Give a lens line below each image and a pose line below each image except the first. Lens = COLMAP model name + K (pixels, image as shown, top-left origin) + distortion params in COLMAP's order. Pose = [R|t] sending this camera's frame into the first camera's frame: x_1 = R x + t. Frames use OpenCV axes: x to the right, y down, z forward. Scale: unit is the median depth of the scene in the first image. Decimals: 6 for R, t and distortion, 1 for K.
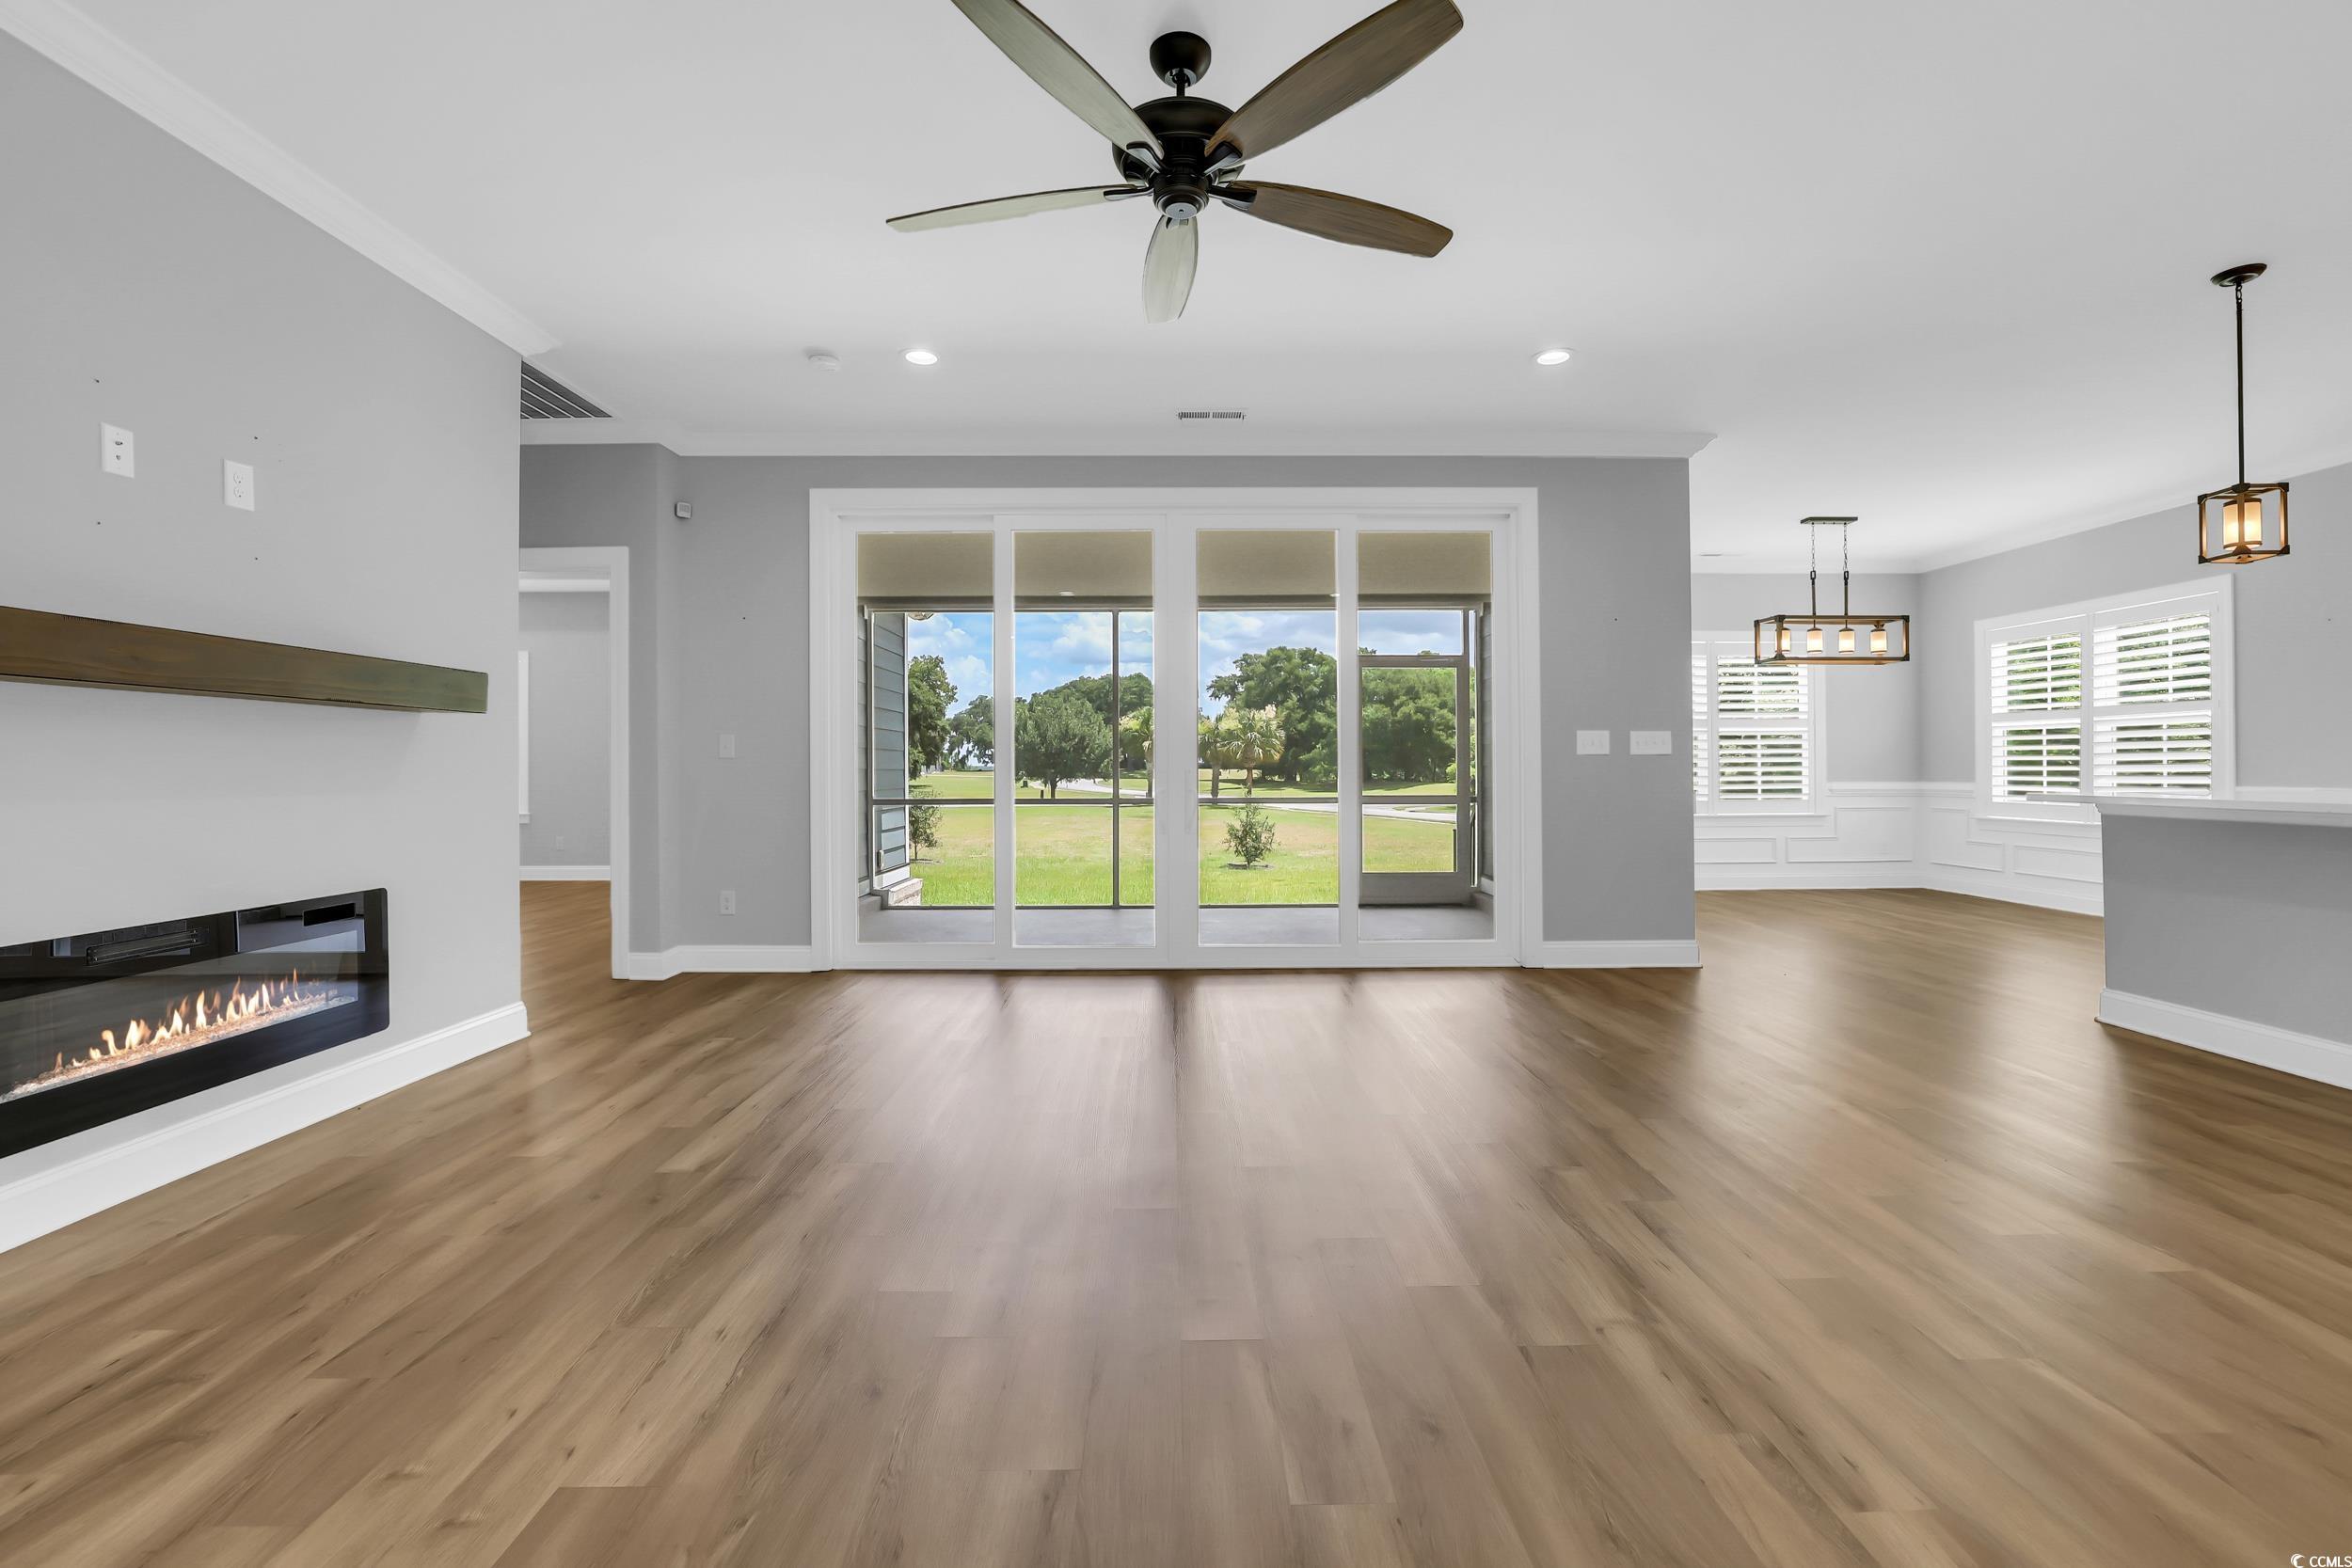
lens RADIAL K [[1029.3, 0, 1192.8], [0, 1029.3, 770.1], [0, 0, 1]] dist [-0.029226, 0.006303]
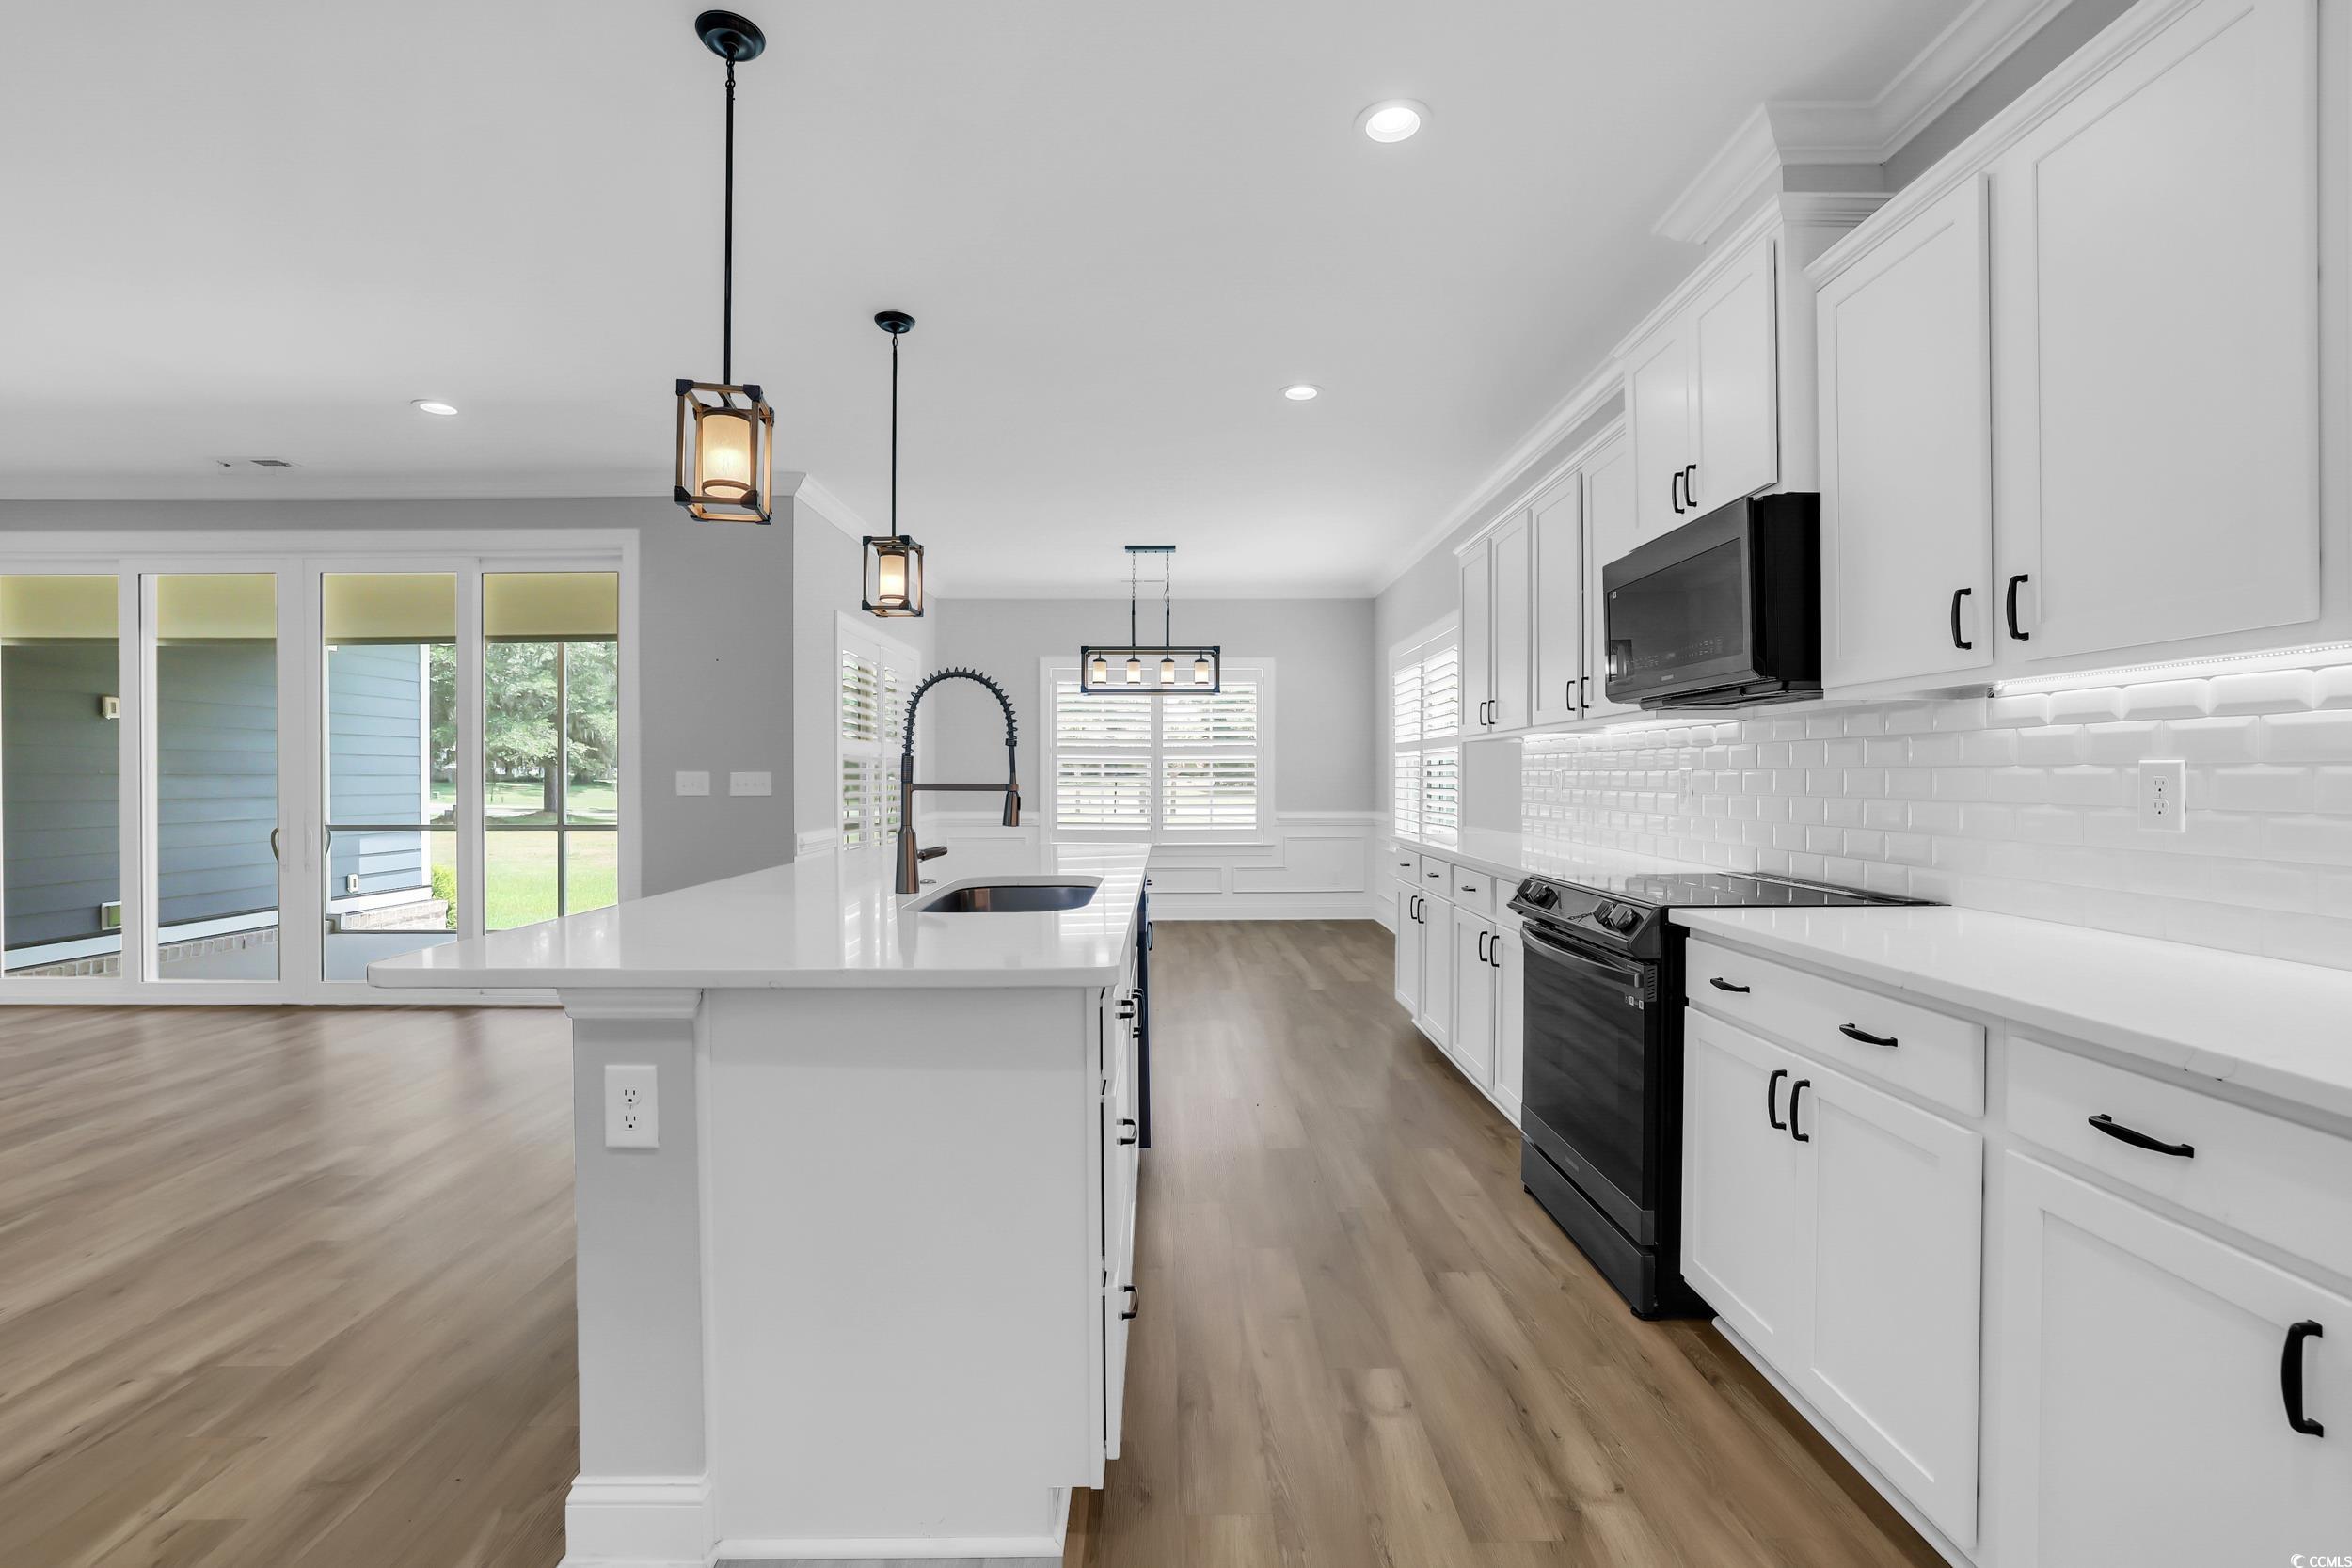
lens RADIAL K [[1029.3, 0, 1207.1], [0, 1029.3, 799.2], [0, 0, 1]] dist [-0.029226, 0.006303]
pose [[0.999988, 0.003031, -0.003827, 0.684210], [-0.002940, 0.999717, 0.023601, -0.027787], [0.003897, -0.023589, 0.999714, 0.004301]]
